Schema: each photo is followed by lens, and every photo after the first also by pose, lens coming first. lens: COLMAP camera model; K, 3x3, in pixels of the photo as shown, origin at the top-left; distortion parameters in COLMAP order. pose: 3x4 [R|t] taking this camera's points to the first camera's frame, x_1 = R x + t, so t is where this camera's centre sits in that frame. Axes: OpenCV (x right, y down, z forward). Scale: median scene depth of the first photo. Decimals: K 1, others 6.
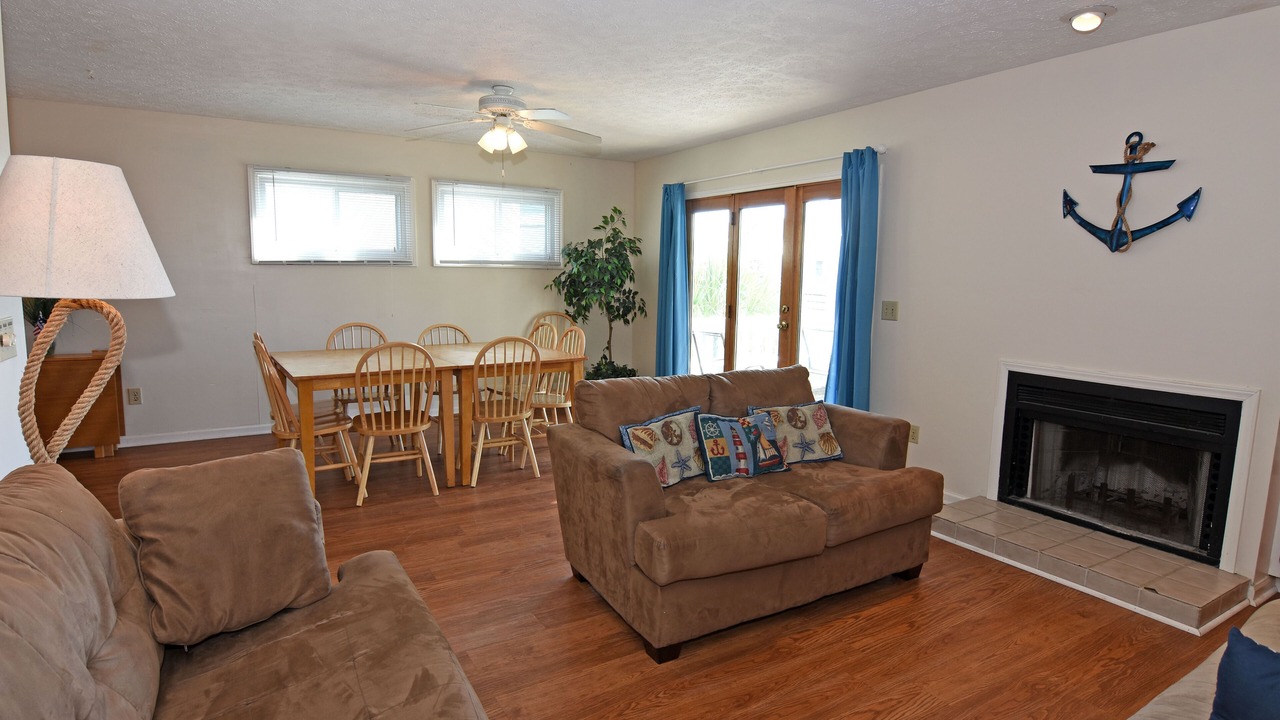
lens RADIAL K [[675.9, 0, 639.3], [0, 675.9, 354.3], [0, 0, 1]] dist [-0.000648, -0.000451]
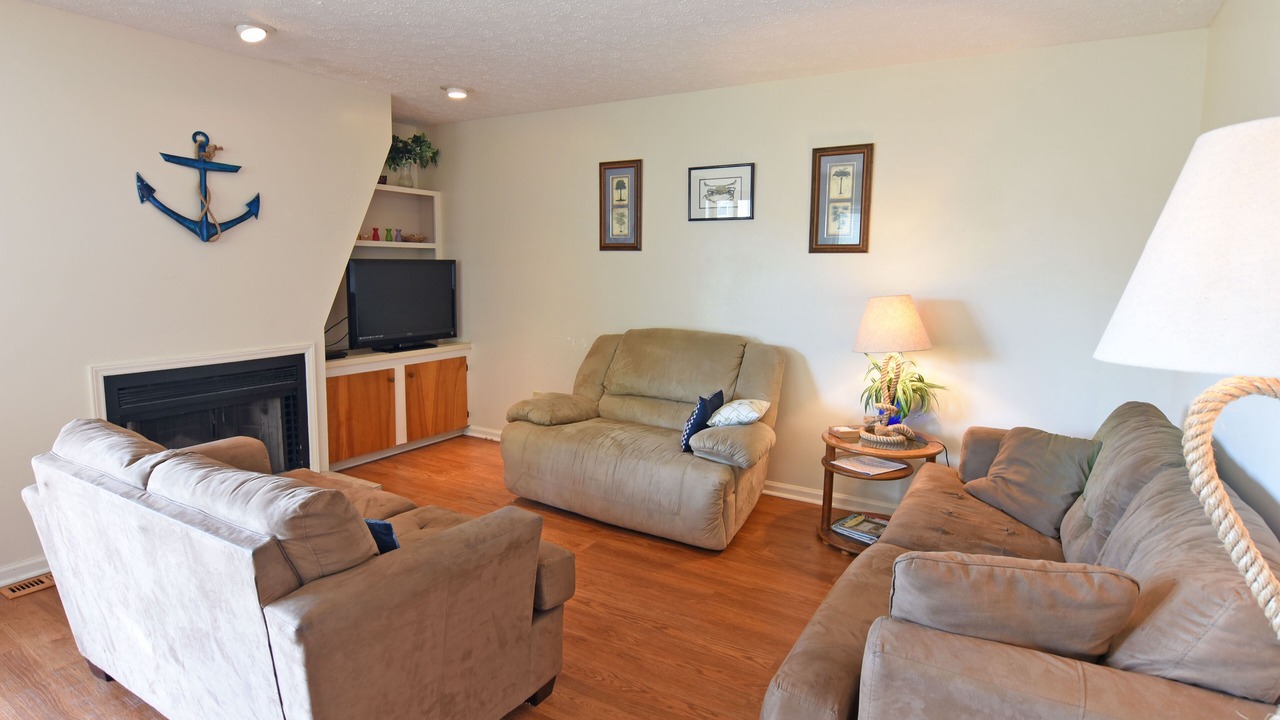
lens RADIAL K [[675.9, 0, 638.2], [0, 675.9, 360.5], [0, 0, 1]] dist [-0.000648, -0.000451]
pose [[-0.451701, -0.150444, 0.879394, -0.601411], [0.094279, 0.972112, 0.214732, -0.136713], [-0.887174, 0.179904, -0.424920, 0.899192]]
